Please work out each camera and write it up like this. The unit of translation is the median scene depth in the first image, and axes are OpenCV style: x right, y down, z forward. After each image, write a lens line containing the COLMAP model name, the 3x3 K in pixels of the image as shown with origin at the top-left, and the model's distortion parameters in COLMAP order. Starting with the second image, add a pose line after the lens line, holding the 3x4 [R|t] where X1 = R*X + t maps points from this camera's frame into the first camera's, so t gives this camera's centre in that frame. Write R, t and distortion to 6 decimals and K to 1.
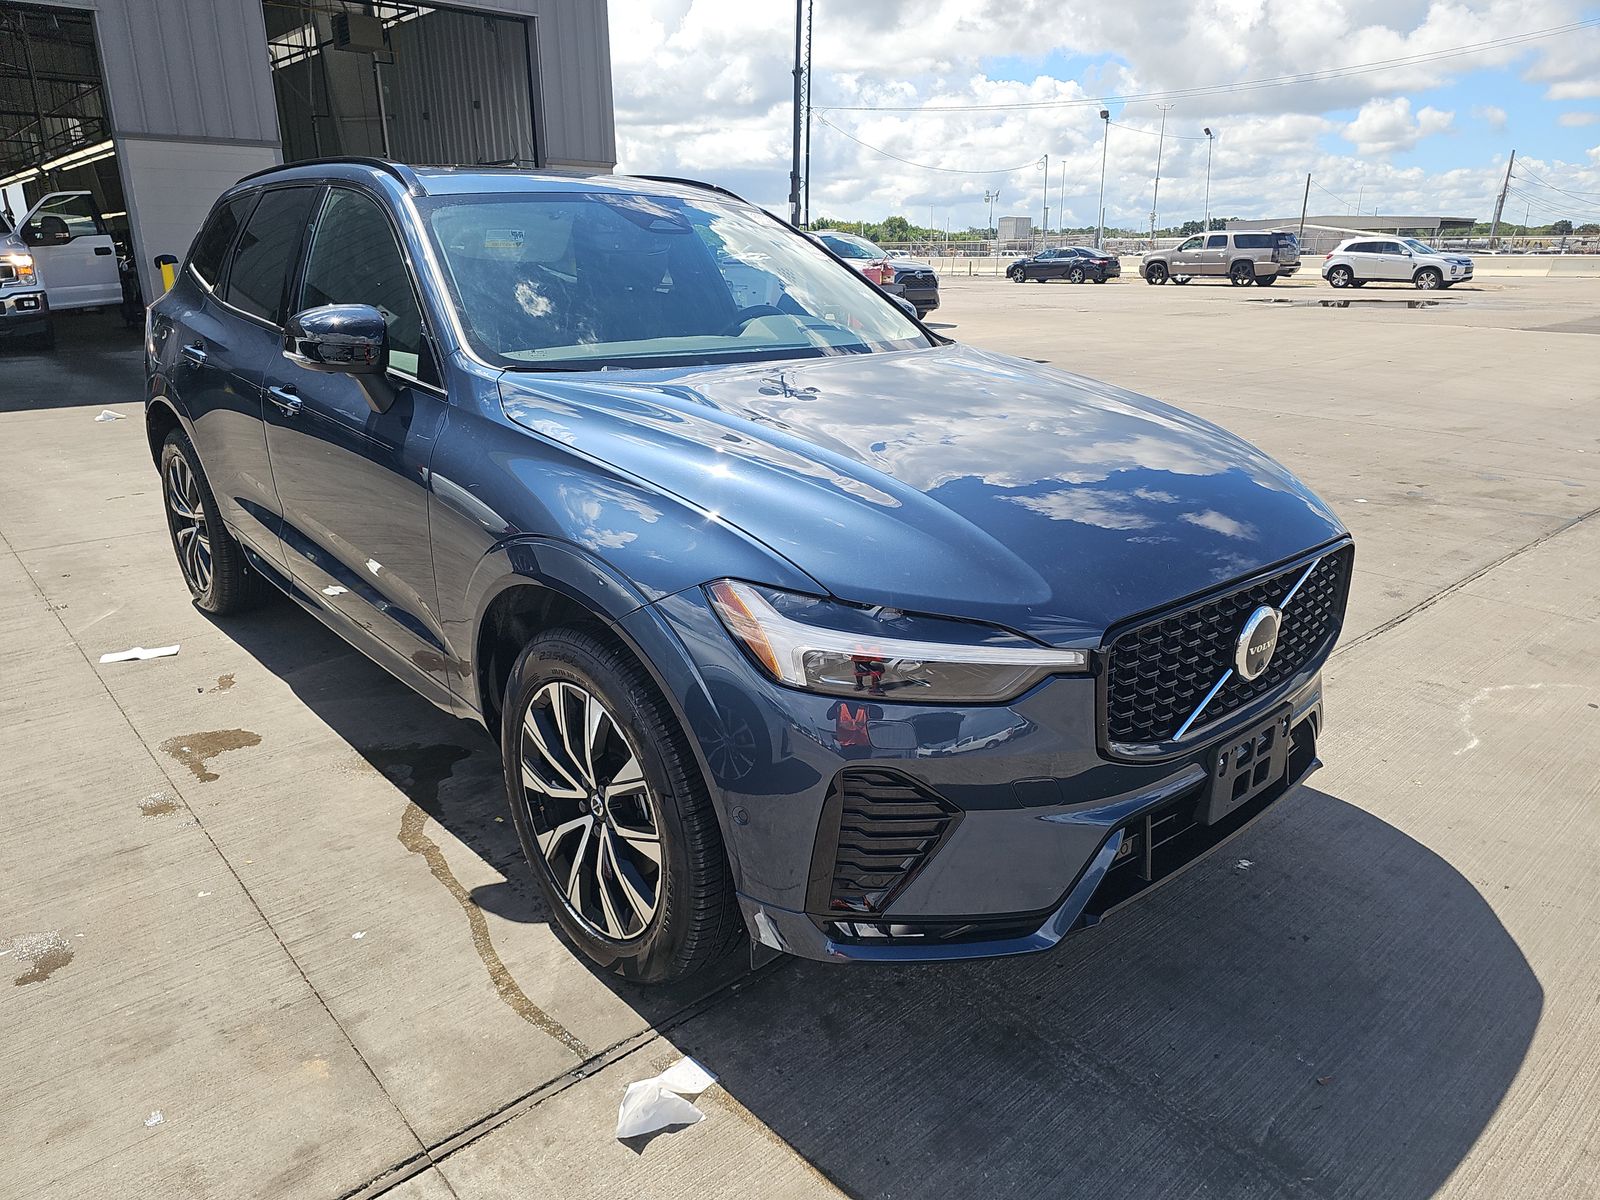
lens RADIAL K [[1065.1, 0, 790.6], [0, 1065.1, 588.9], [0, 0, 1]] dist [0.027770, -0.024565]
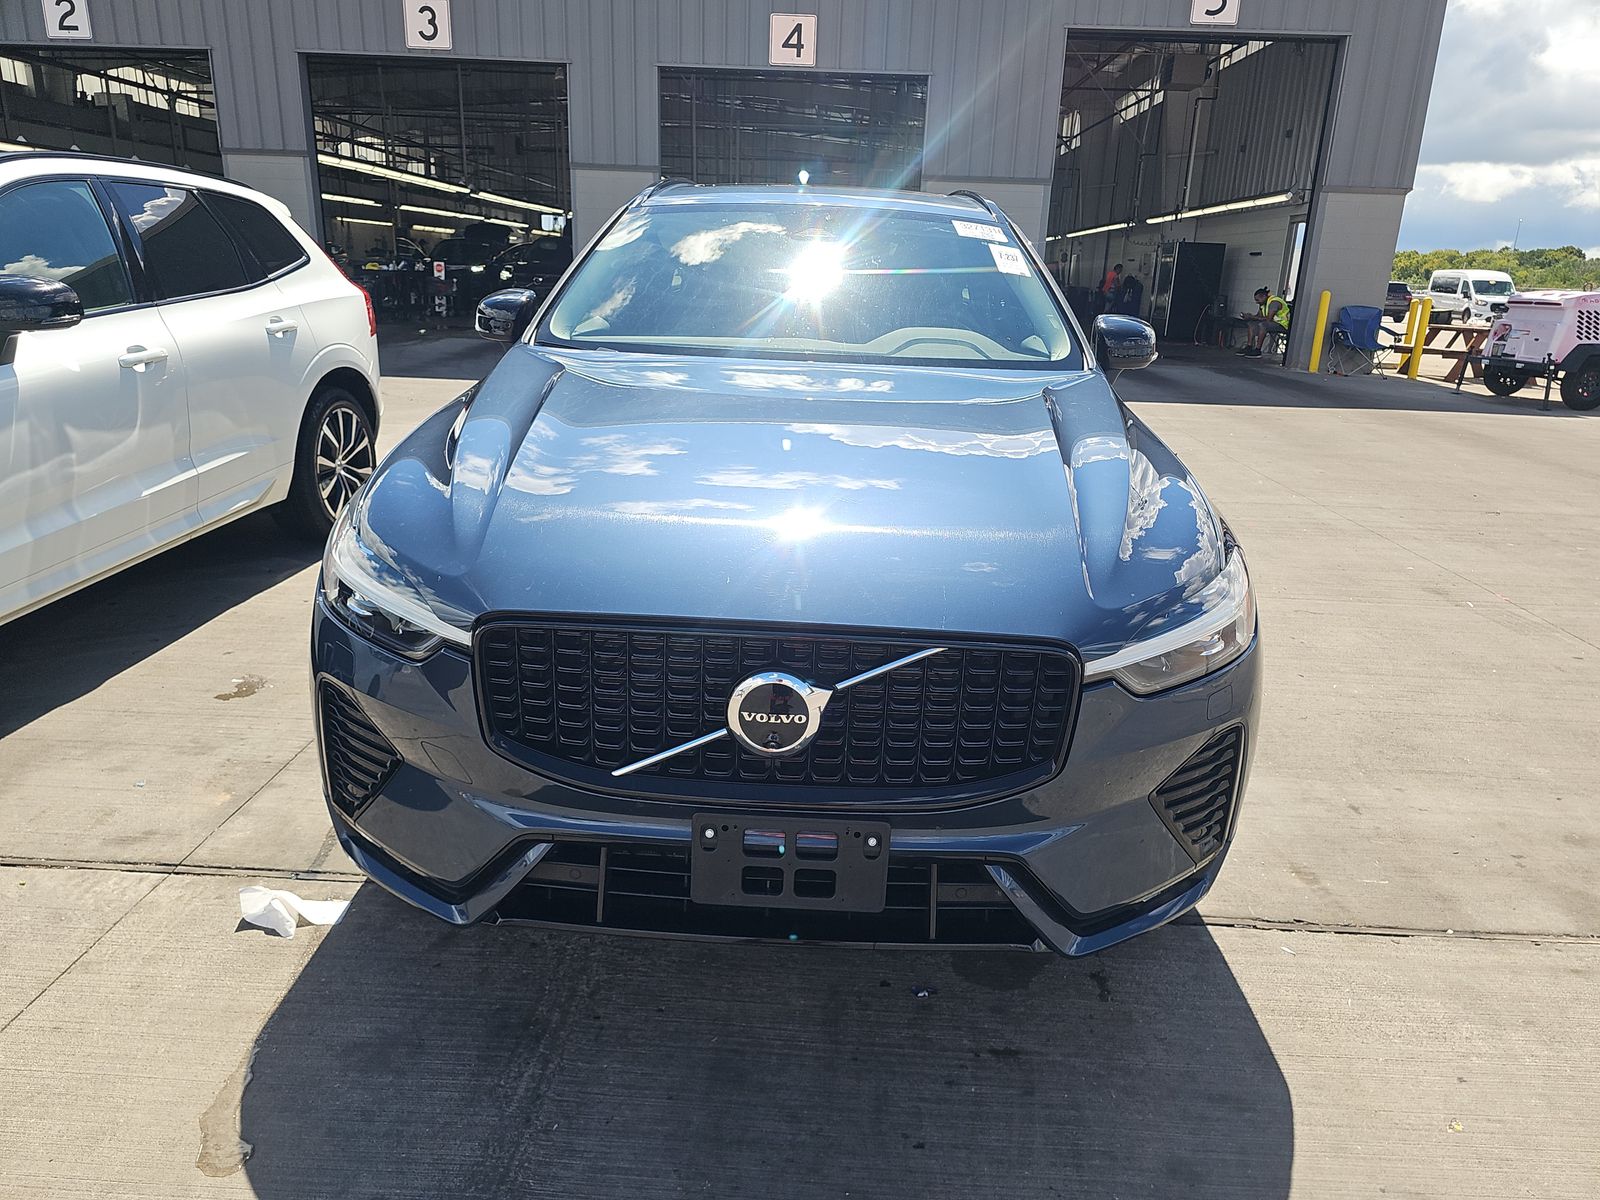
lens RADIAL K [[1065.1, 0, 790.6], [0, 1065.1, 588.9], [0, 0, 1]] dist [0.027770, -0.024565]
pose [[0.722790, 0.222227, -0.654362, 0.977779], [-0.243461, 0.968063, 0.059843, -0.091453], [0.646763, 0.116058, 0.753809, 0.386868]]
